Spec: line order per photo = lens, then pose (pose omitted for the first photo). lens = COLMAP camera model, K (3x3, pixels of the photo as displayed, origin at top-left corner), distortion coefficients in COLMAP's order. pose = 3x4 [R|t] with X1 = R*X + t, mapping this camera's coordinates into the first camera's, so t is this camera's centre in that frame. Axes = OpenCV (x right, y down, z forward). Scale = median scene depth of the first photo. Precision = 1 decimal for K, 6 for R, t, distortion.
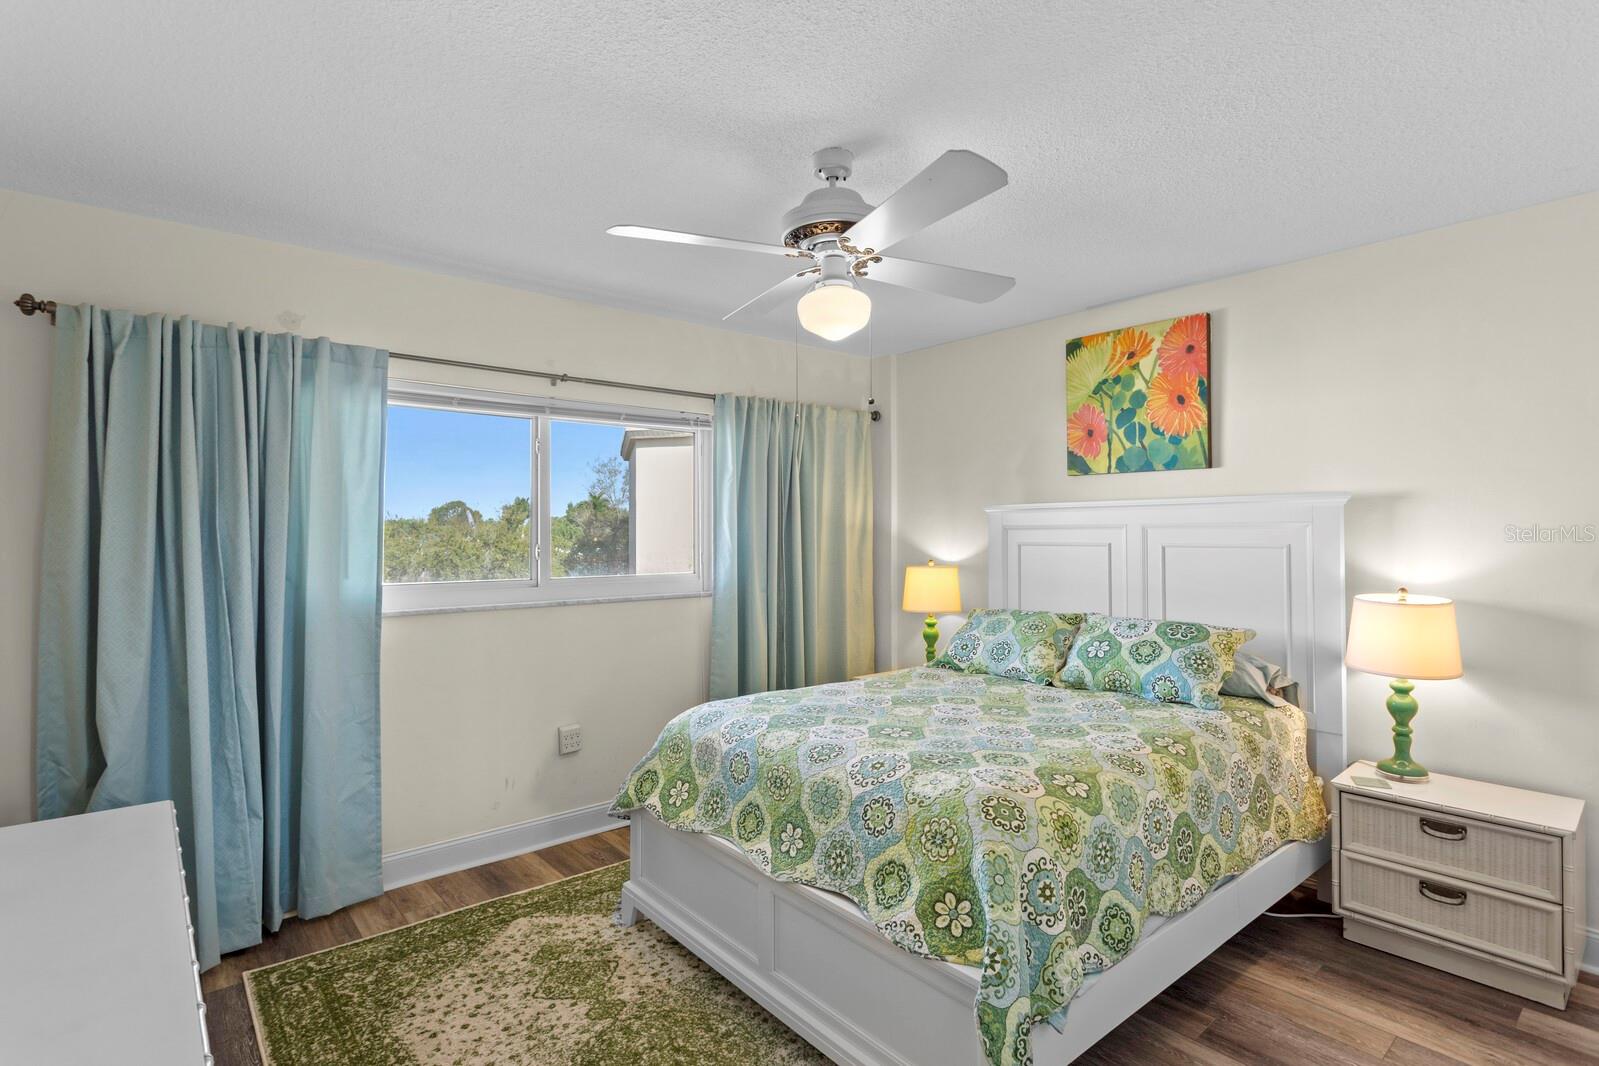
lens RADIAL K [[793.5, 0, 799.5], [0, 793.5, 530.3], [0, 0, 1]] dist [-0.013368, 0.005458]
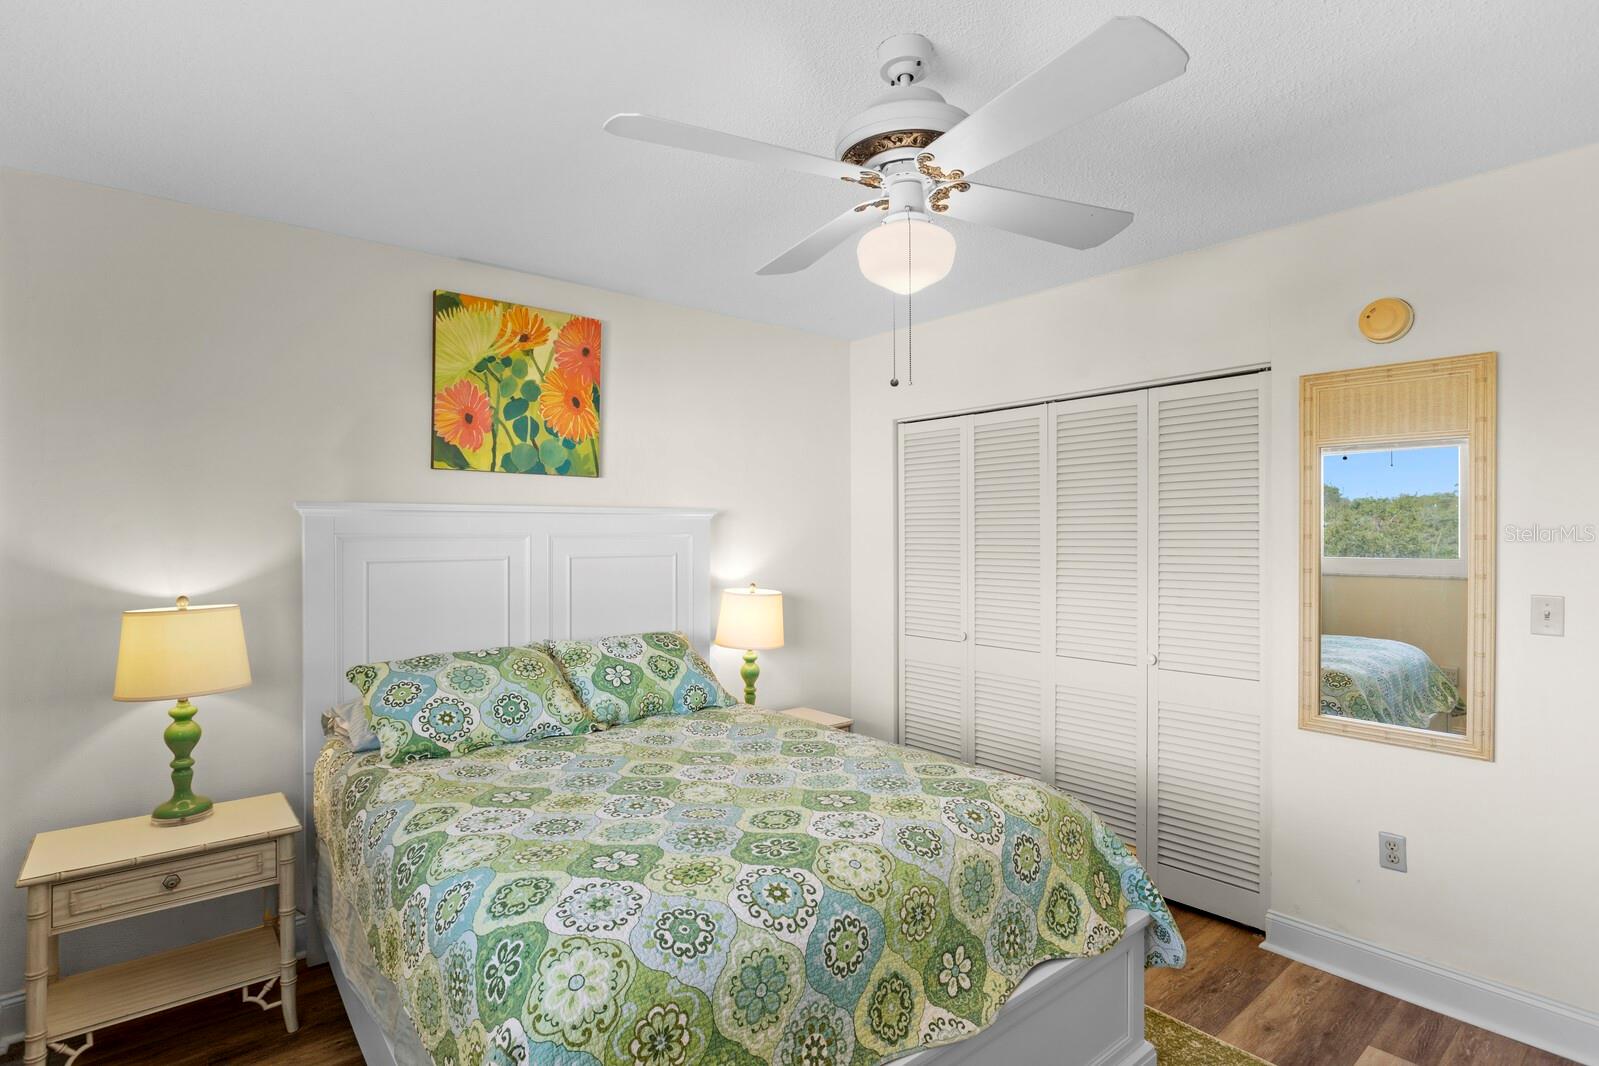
lens RADIAL K [[809.6, 0, 800.1], [0, 809.6, 525.5], [0, 0, 1]] dist [-0.011563, 0.008324]
pose [[0.001079, 0.022149, 0.999754, -0.462340], [0.007304, 0.999728, -0.022156, 0.004848], [-0.999973, 0.007326, 0.000917, 0.707709]]
